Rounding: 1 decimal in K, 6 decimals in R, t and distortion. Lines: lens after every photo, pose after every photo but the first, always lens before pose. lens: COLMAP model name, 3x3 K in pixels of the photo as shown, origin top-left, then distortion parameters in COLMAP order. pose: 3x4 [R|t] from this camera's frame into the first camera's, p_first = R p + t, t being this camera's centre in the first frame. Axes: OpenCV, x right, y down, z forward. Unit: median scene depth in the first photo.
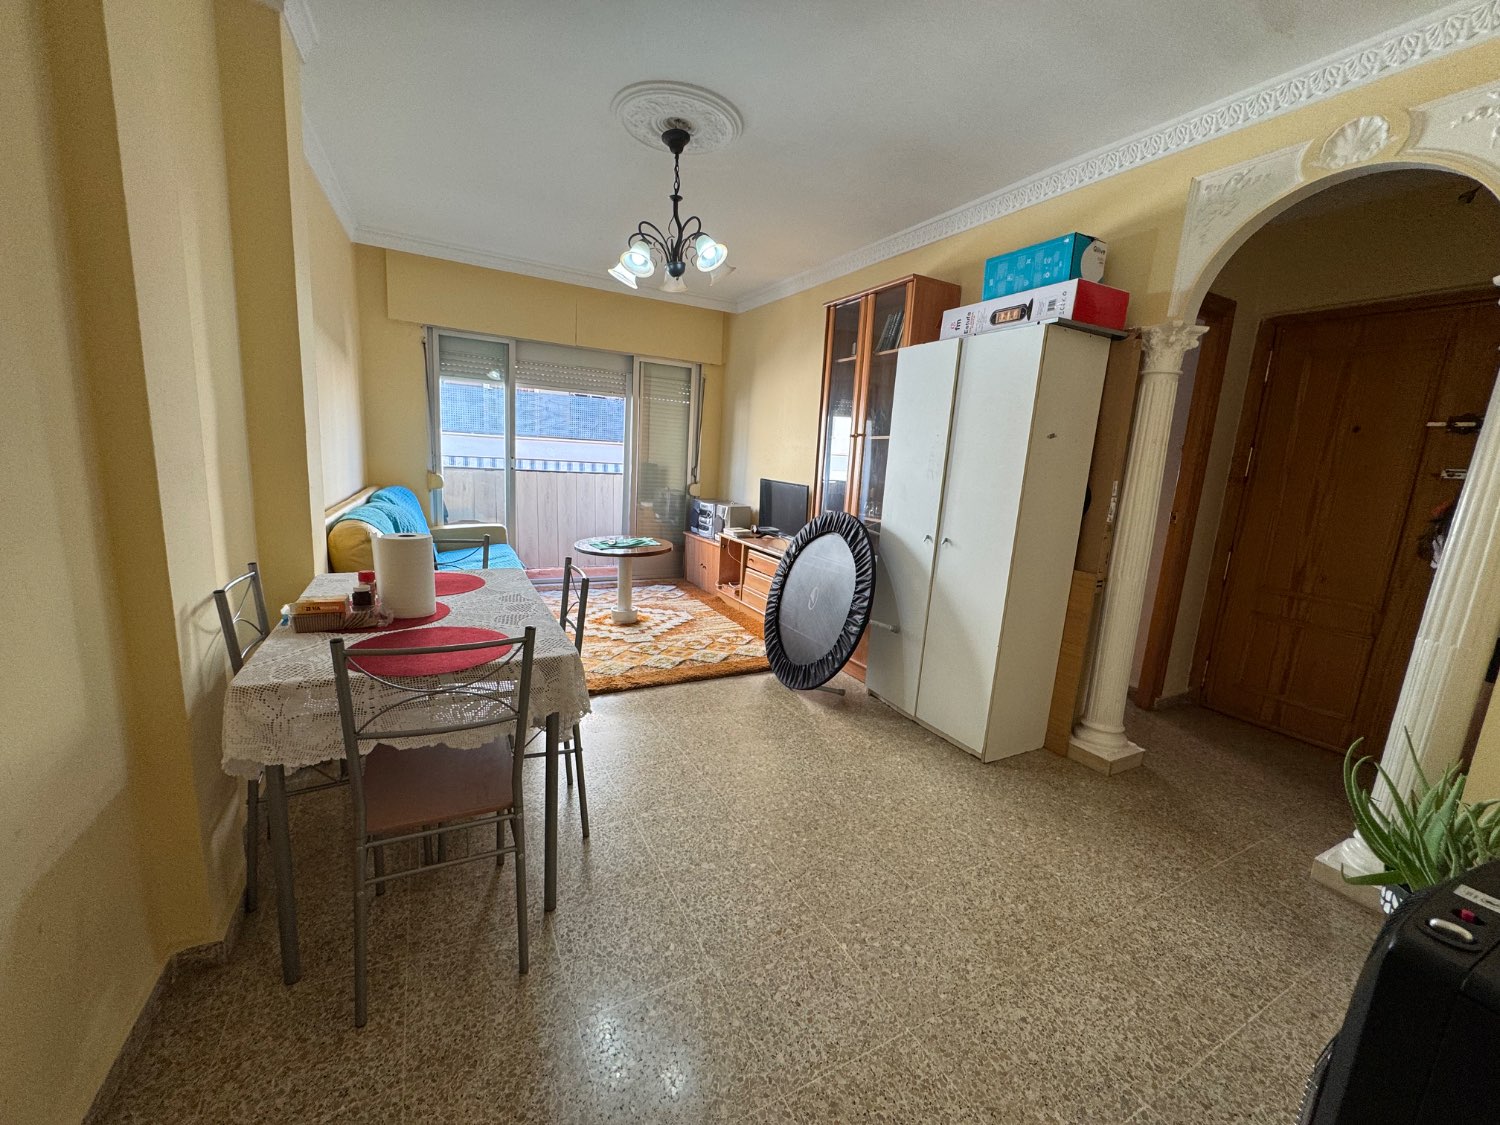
lens RADIAL K [[597.9, 0, 747.5], [0, 597.9, 560.5], [0, 0, 1]] dist [-0.003836, 0.000414]
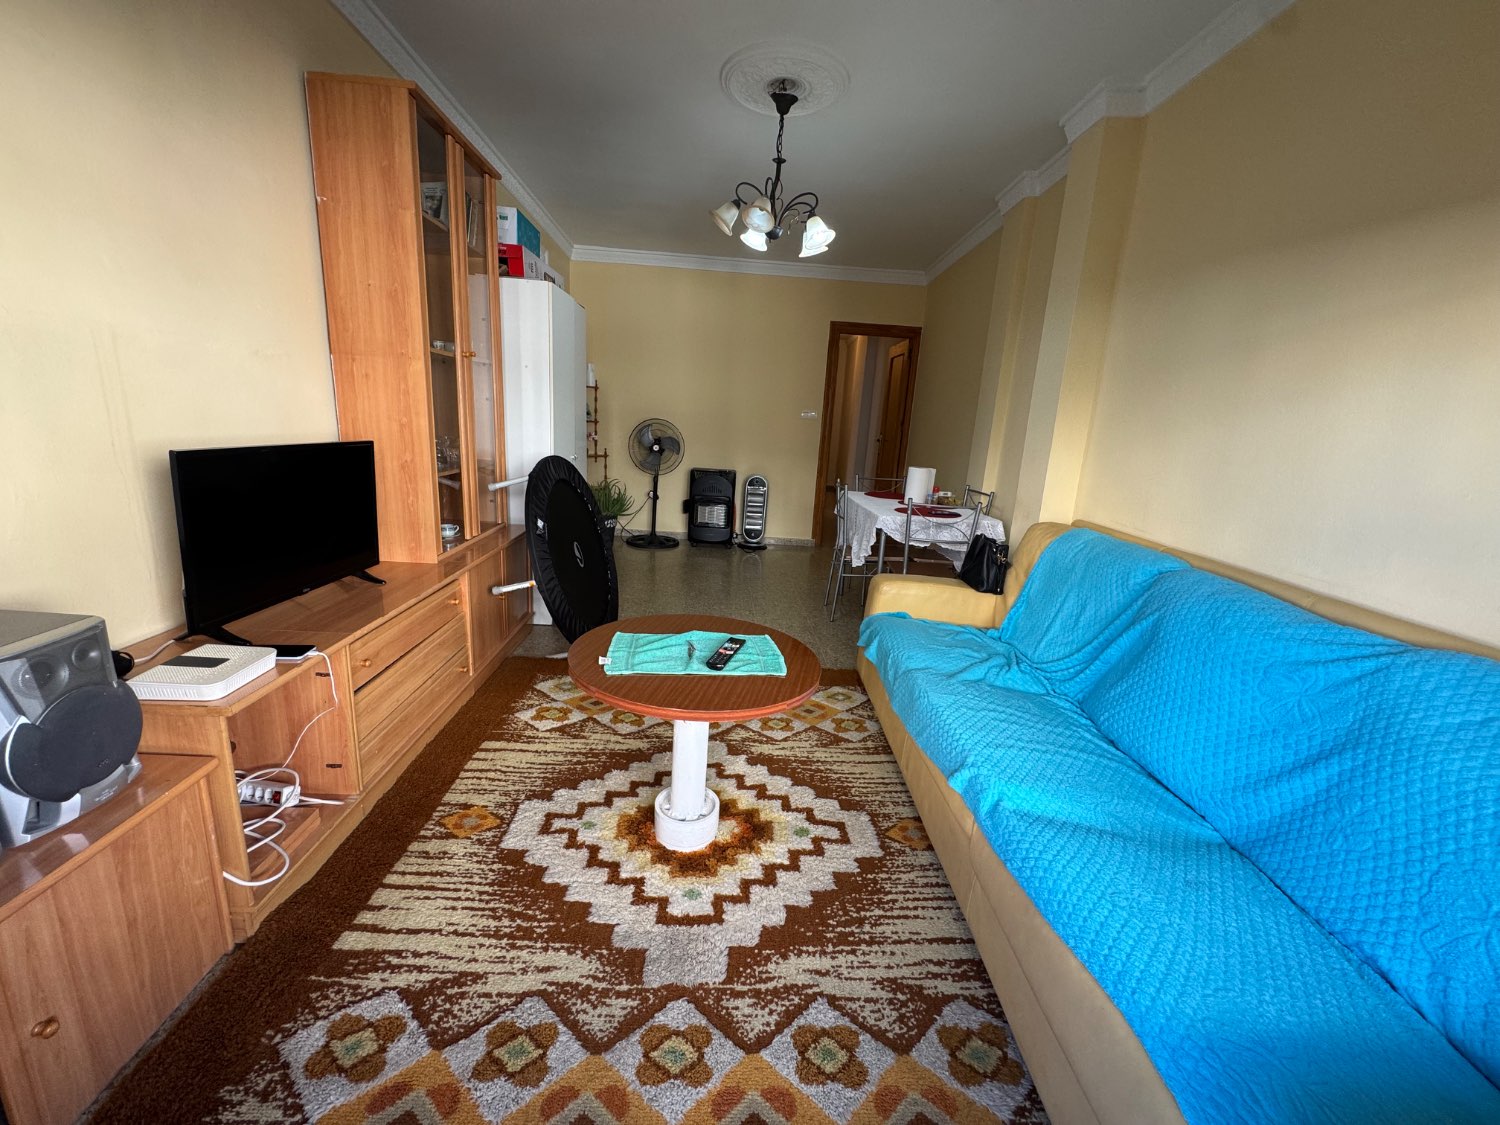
lens RADIAL K [[597.9, 0, 749.8], [0, 597.9, 562.5], [0, 0, 1]] dist [-0.003836, 0.000414]
pose [[-0.897630, -0.210177, 0.387411, -0.862831], [-0.035116, 0.910289, 0.412482, -0.559641], [-0.439349, 0.356652, -0.824483, 2.953140]]
